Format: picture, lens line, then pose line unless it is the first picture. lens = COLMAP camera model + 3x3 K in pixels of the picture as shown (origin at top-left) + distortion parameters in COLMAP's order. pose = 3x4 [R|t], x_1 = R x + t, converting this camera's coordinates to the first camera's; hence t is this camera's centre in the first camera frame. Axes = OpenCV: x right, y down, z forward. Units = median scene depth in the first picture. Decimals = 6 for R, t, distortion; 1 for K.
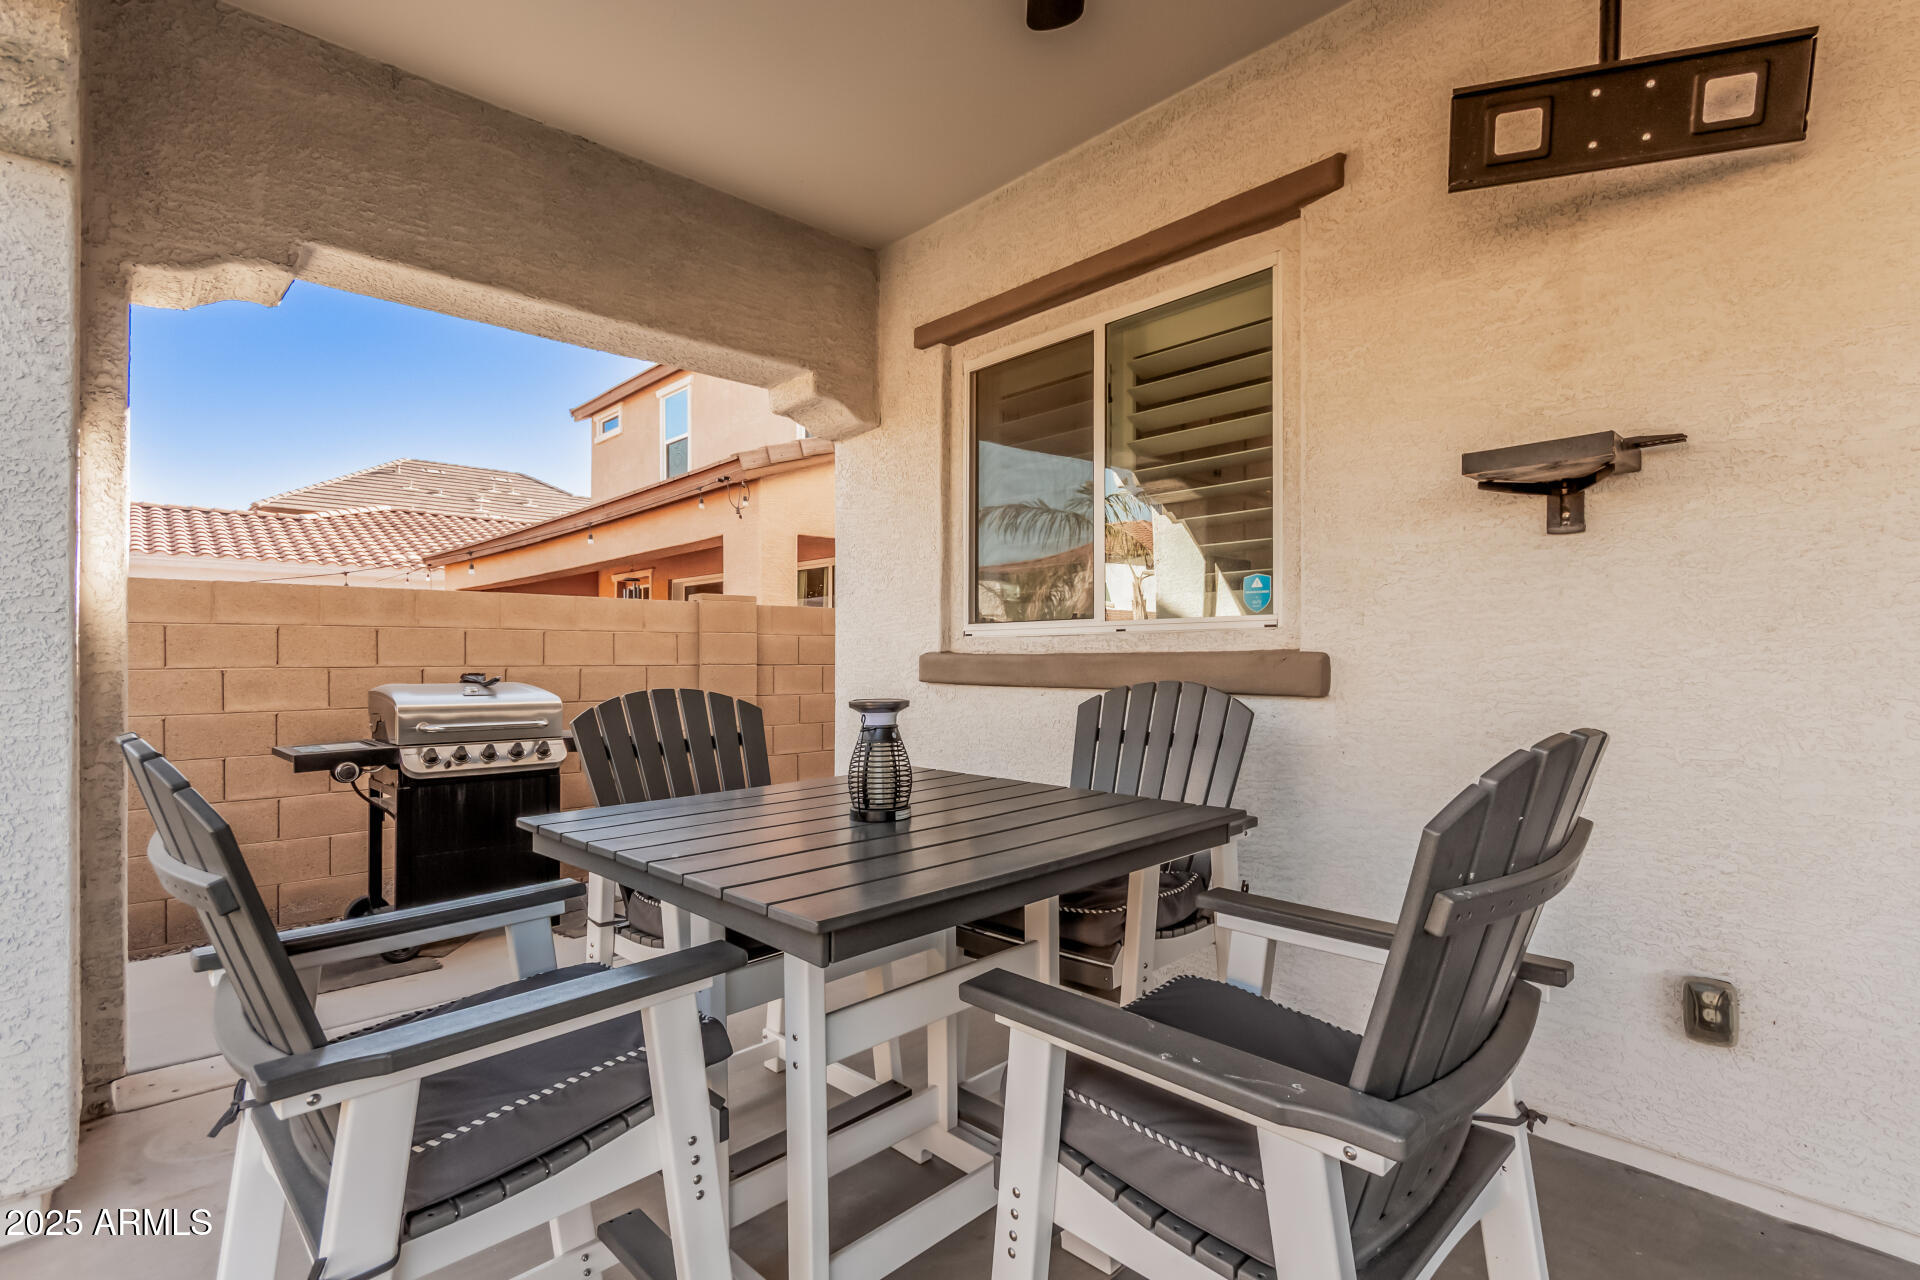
lens RADIAL K [[888.2, 0, 1011.7], [0, 888.2, 647.3], [0, 0, 1]] dist [0.001057, 0.000108]
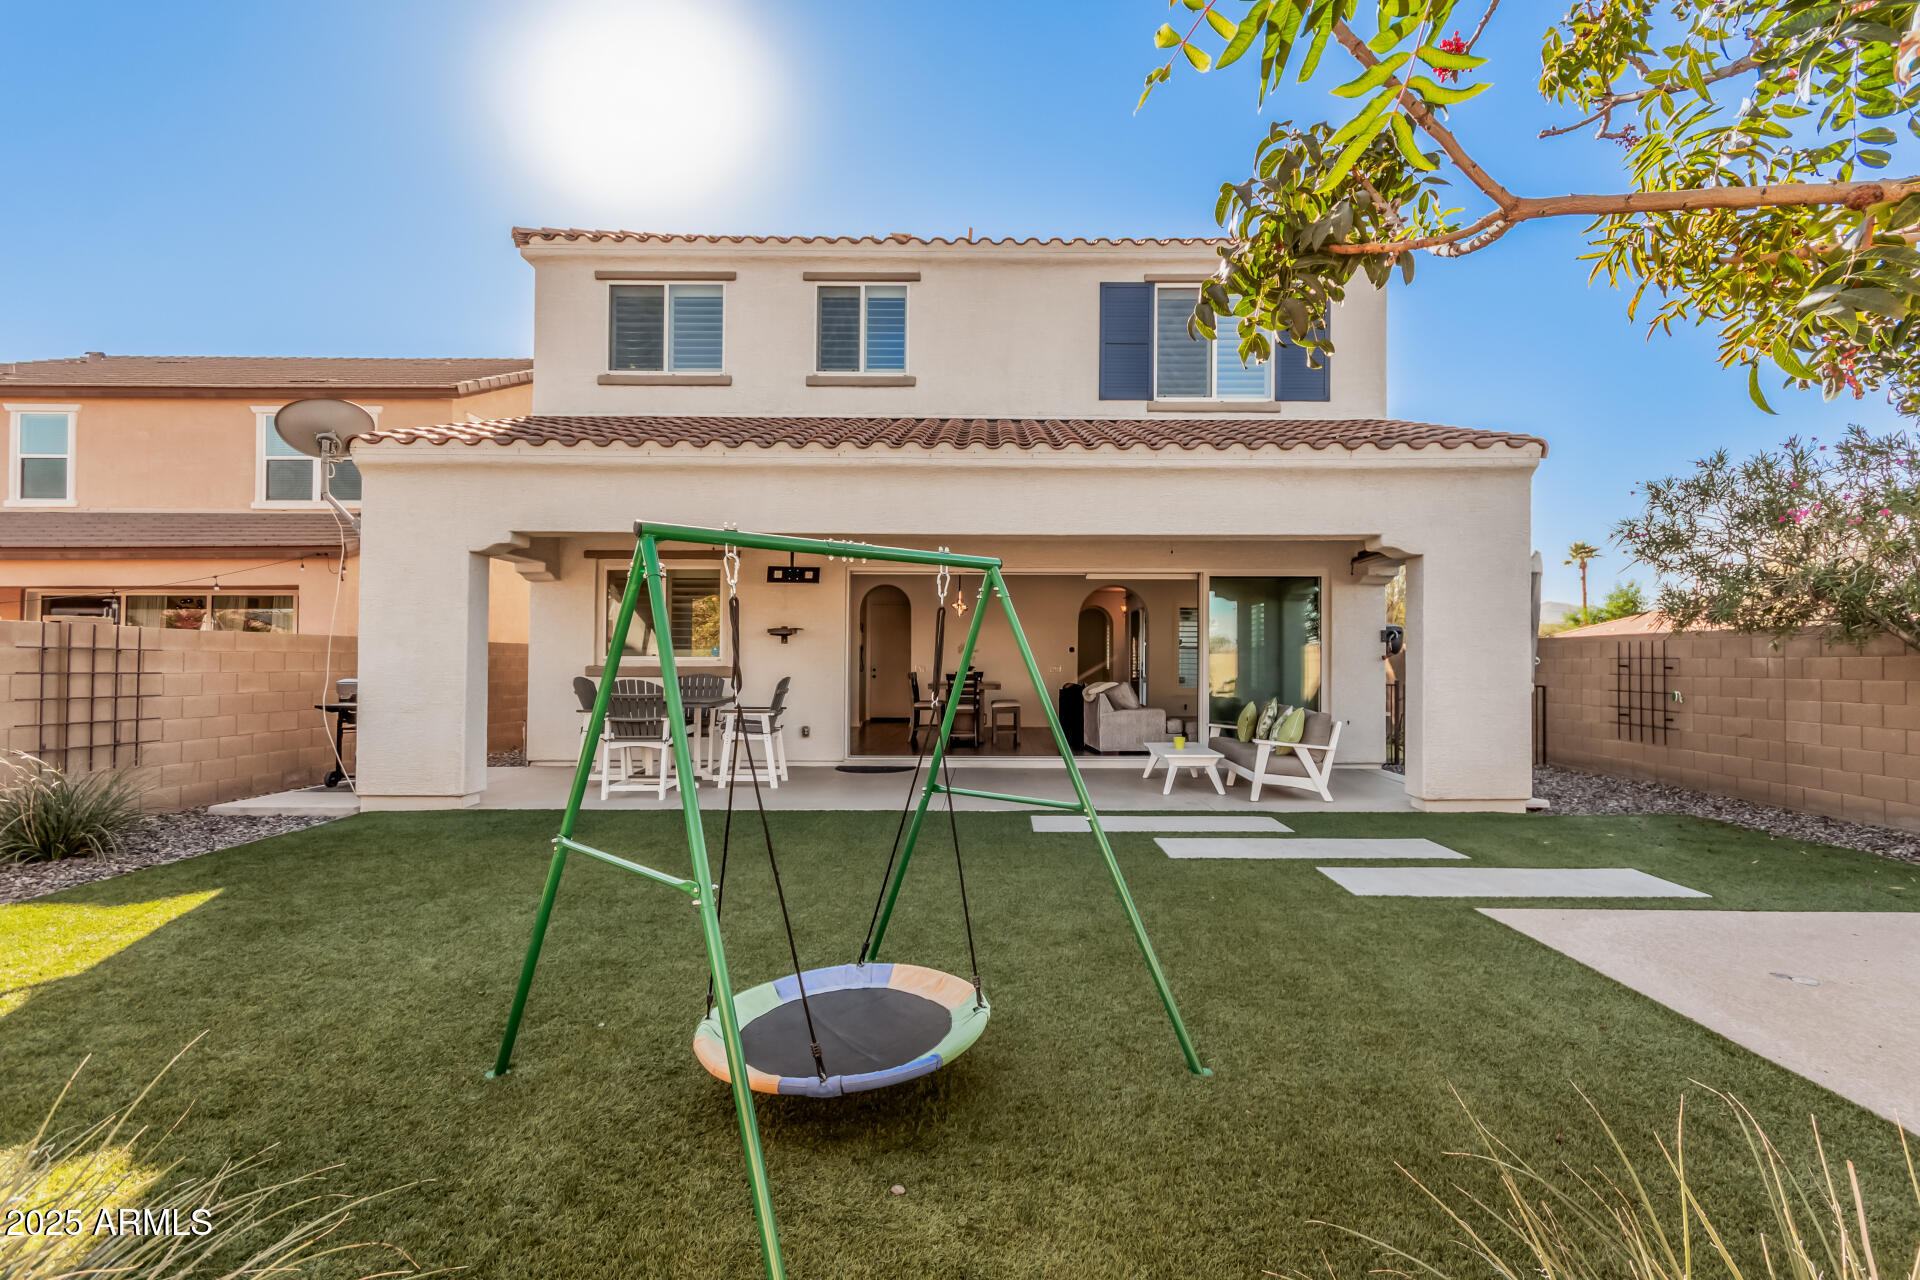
lens RADIAL K [[906.0, 0, 969.5], [0, 906.0, 652.4], [0, 0, 1]] dist [0.000122, 0.000537]
pose [[0.717842, 0.011450, 0.696112, -2.063656], [-0.011836, 0.999921, -0.004241, -0.065680], [-0.696105, -0.005195, 0.717921, -3.210157]]
